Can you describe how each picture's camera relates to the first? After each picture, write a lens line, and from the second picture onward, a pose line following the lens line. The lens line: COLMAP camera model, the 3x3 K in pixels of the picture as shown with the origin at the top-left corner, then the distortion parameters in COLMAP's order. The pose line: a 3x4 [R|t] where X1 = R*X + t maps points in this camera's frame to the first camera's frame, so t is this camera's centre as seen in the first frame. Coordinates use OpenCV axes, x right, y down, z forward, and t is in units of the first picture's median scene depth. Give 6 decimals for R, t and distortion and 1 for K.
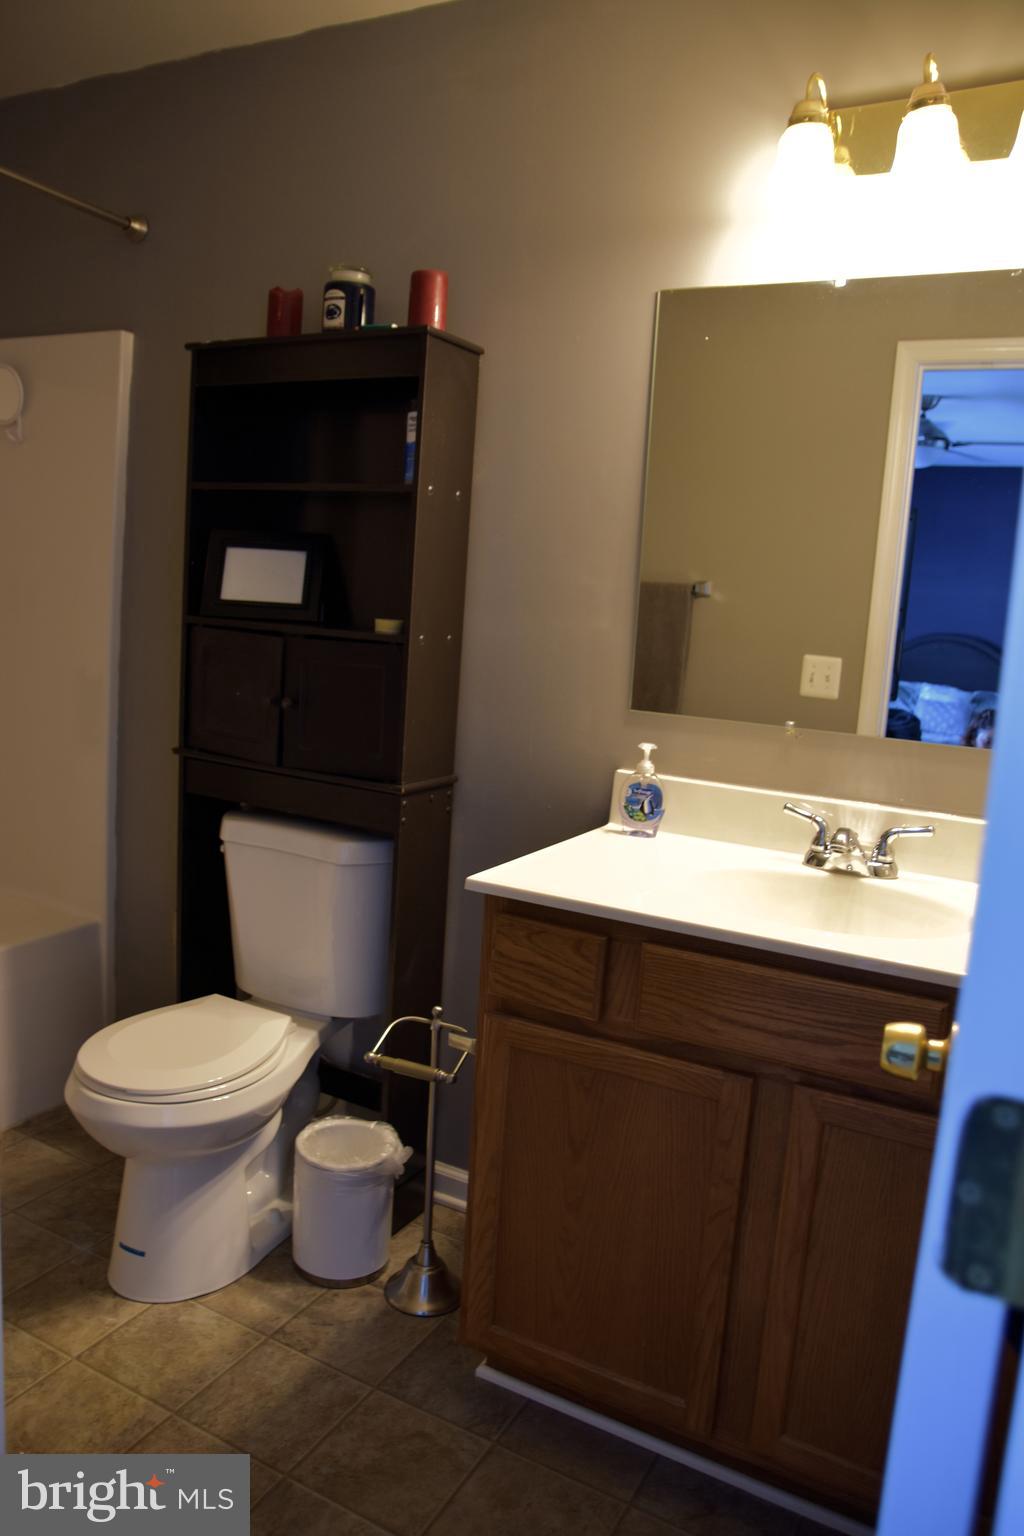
lens RADIAL K [[1137.9, 0, 508.9], [0, 1137.9, 766.7], [0, 0, 1]] dist [-0.123187, 0.094146]
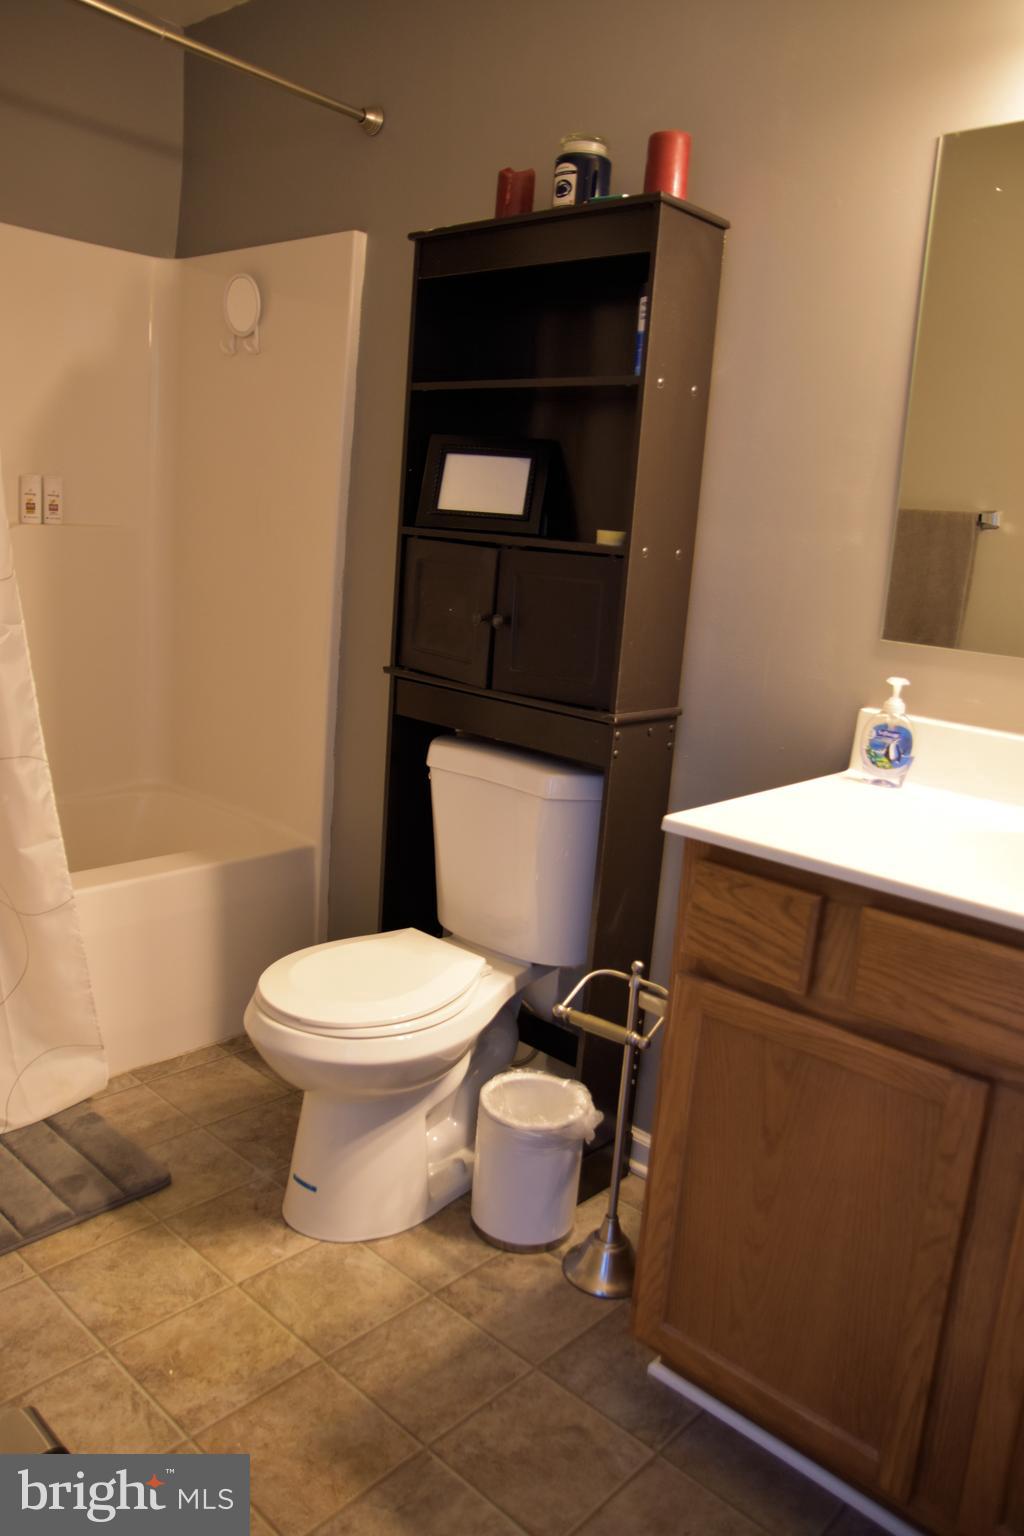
lens RADIAL K [[1137.9, 0, 513.8], [0, 1137.9, 768.7], [0, 0, 1]] dist [-0.123187, 0.094146]
pose [[0.969941, 0.057940, -0.236344, 0.044232], [-0.047917, 0.997700, 0.047938, 0.020466], [0.238578, -0.035172, 0.970486, 0.107878]]
